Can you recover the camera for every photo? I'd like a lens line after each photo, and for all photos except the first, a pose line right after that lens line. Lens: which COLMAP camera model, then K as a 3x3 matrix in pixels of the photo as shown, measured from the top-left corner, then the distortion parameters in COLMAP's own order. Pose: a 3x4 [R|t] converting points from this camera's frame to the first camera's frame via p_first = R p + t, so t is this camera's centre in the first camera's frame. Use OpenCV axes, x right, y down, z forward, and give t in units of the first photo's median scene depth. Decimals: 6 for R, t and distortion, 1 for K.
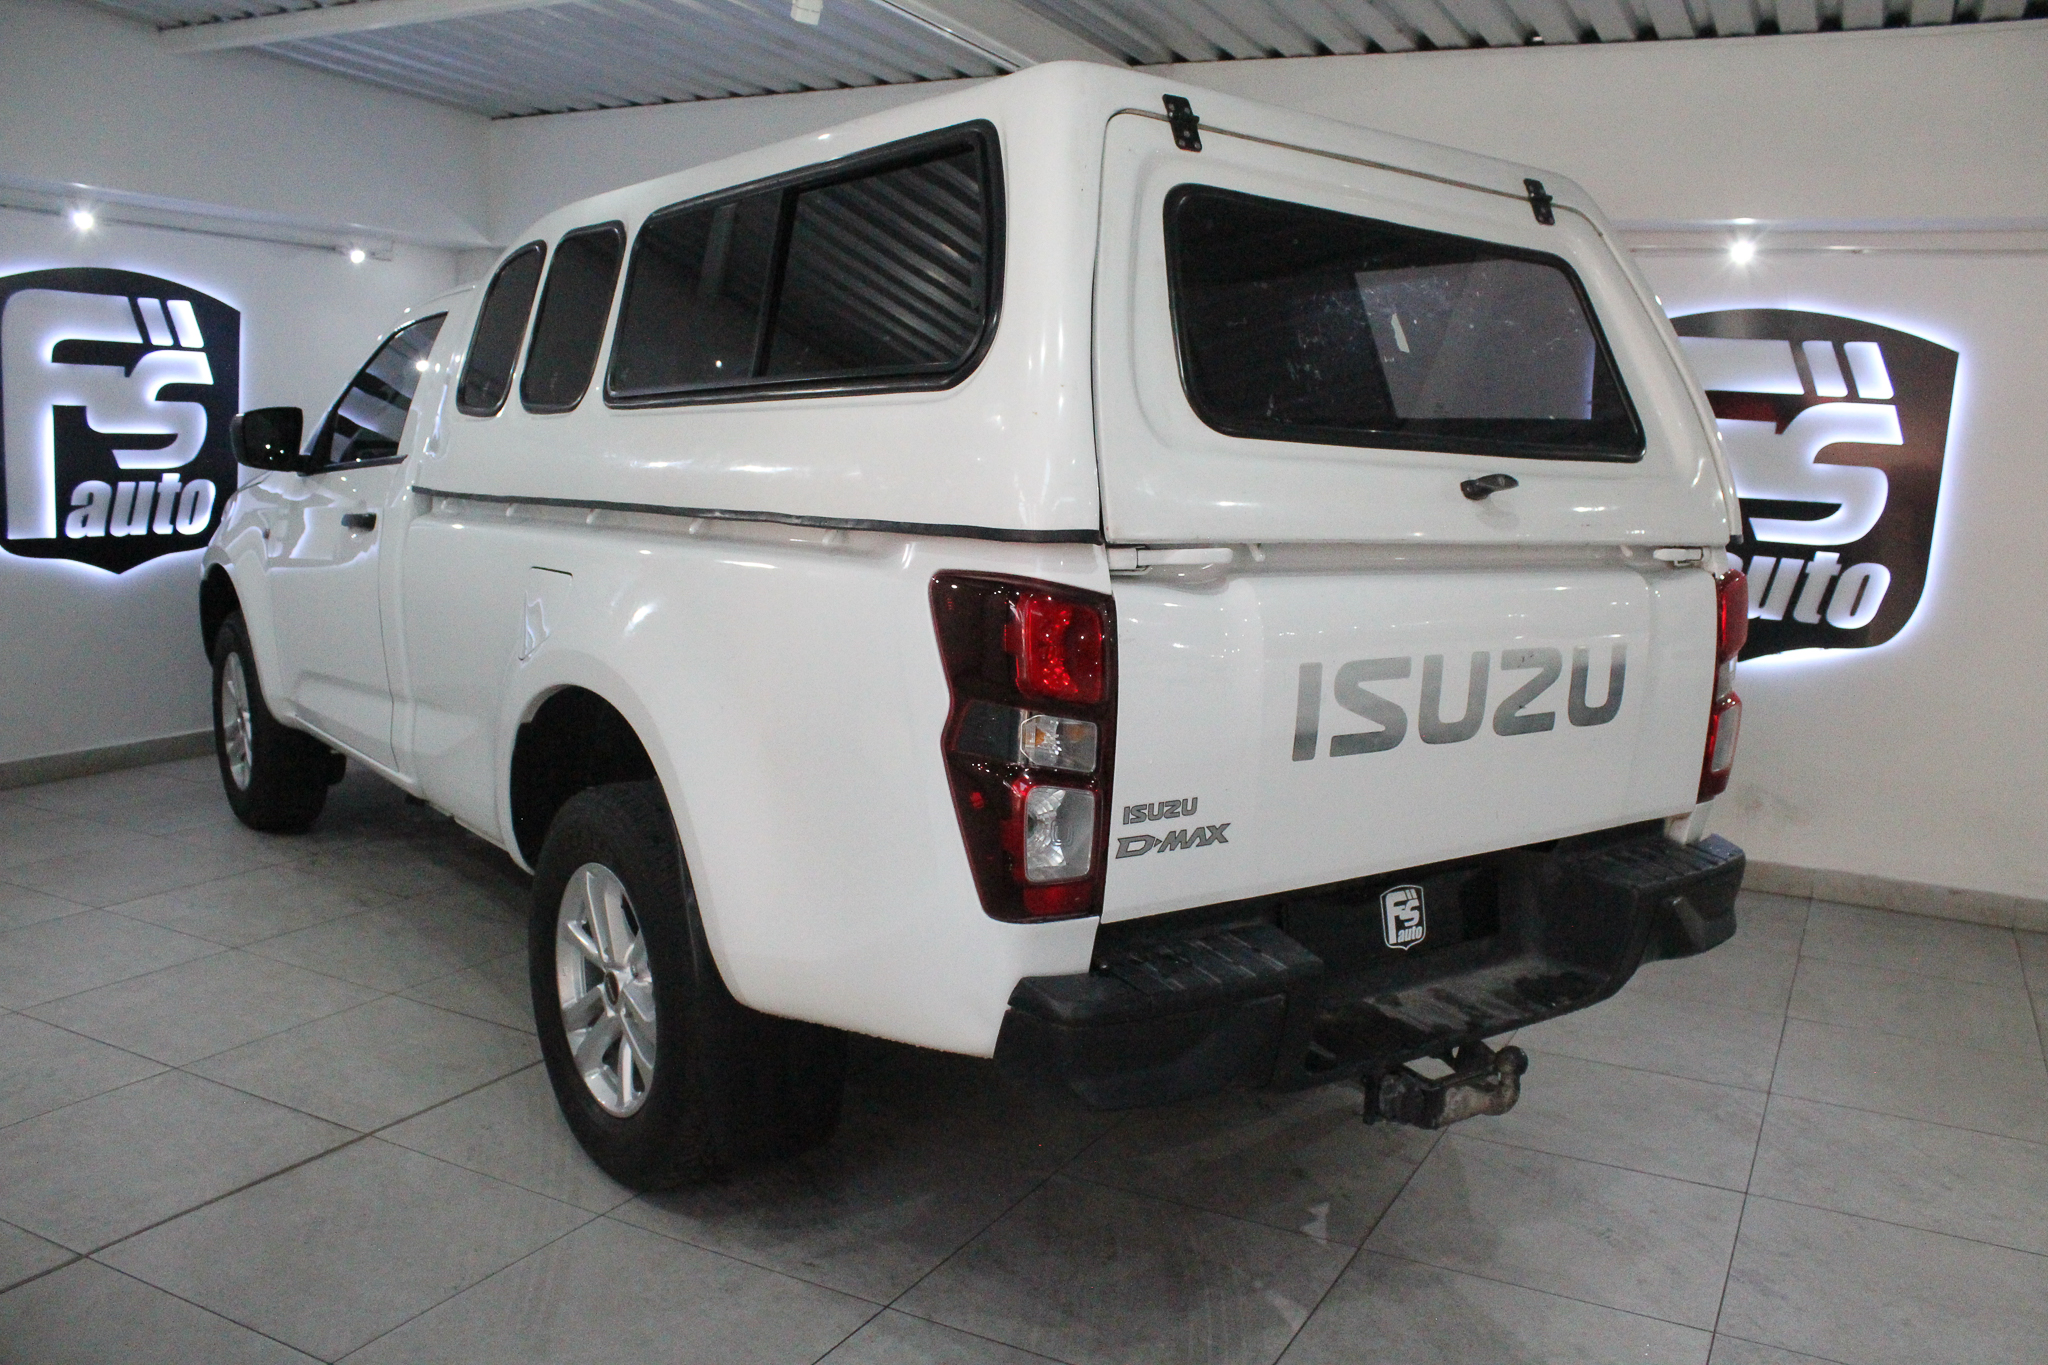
lens RADIAL K [[1723.0, 0, 1105.8], [0, 1723.0, 689.8], [0, 0, 1]] dist [-0.133389, 0.132787]
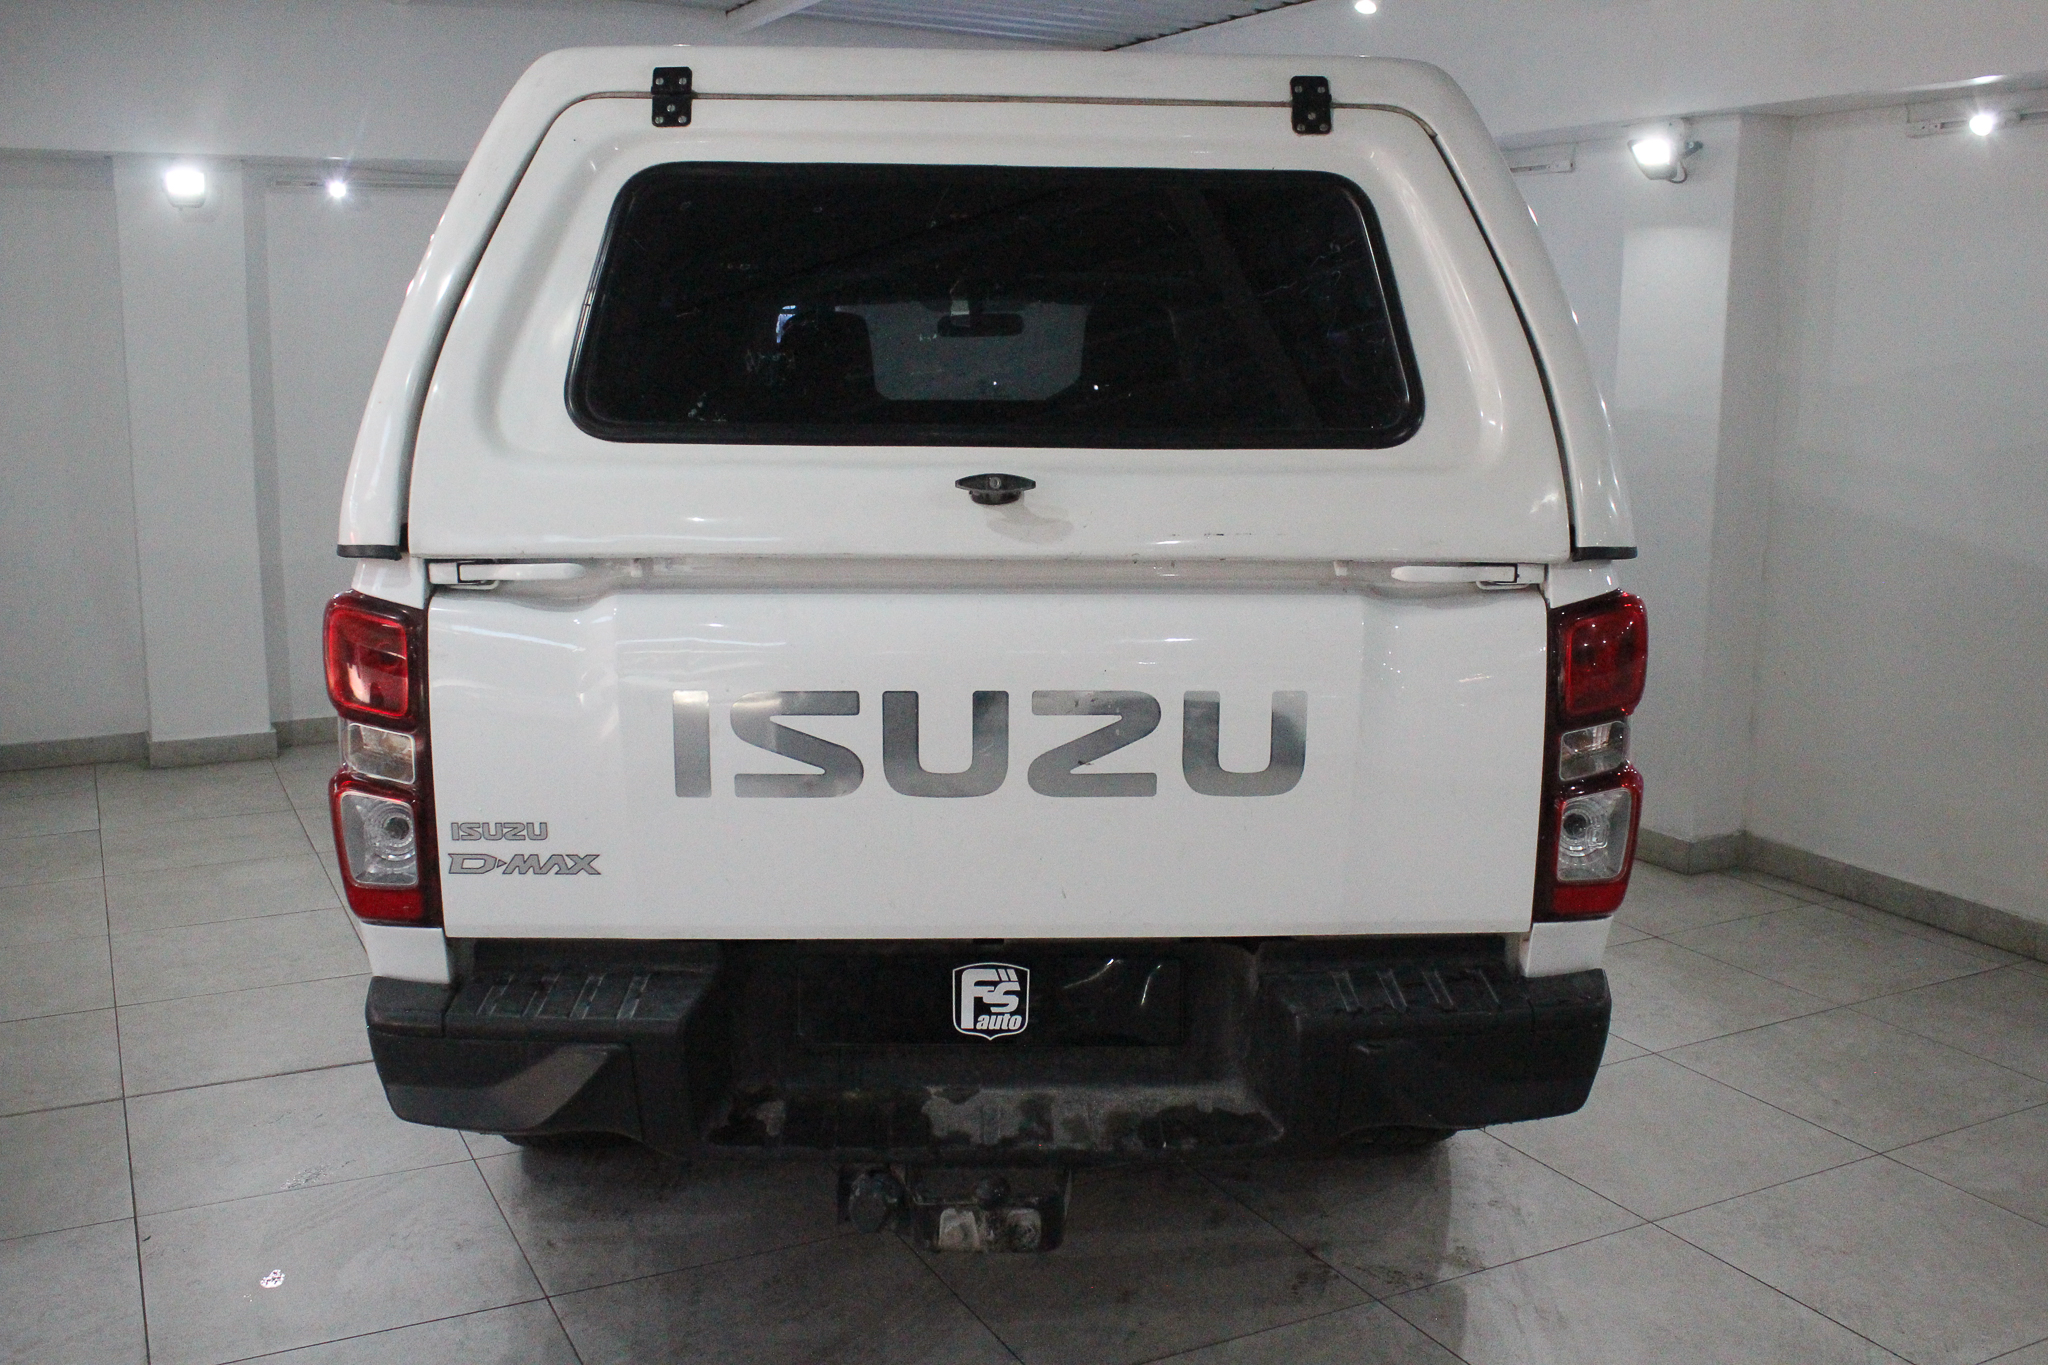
lens RADIAL K [[1915.1, 0, 1024.0], [0, 1915.1, 682.5], [0, 0, 1]] dist [-0.085717, 0.005255]
pose [[0.790068, 0.058785, -0.610194, 0.783815], [-0.056254, 0.998144, 0.023323, -0.047549], [0.610433, 0.015899, 0.791909, 0.278985]]
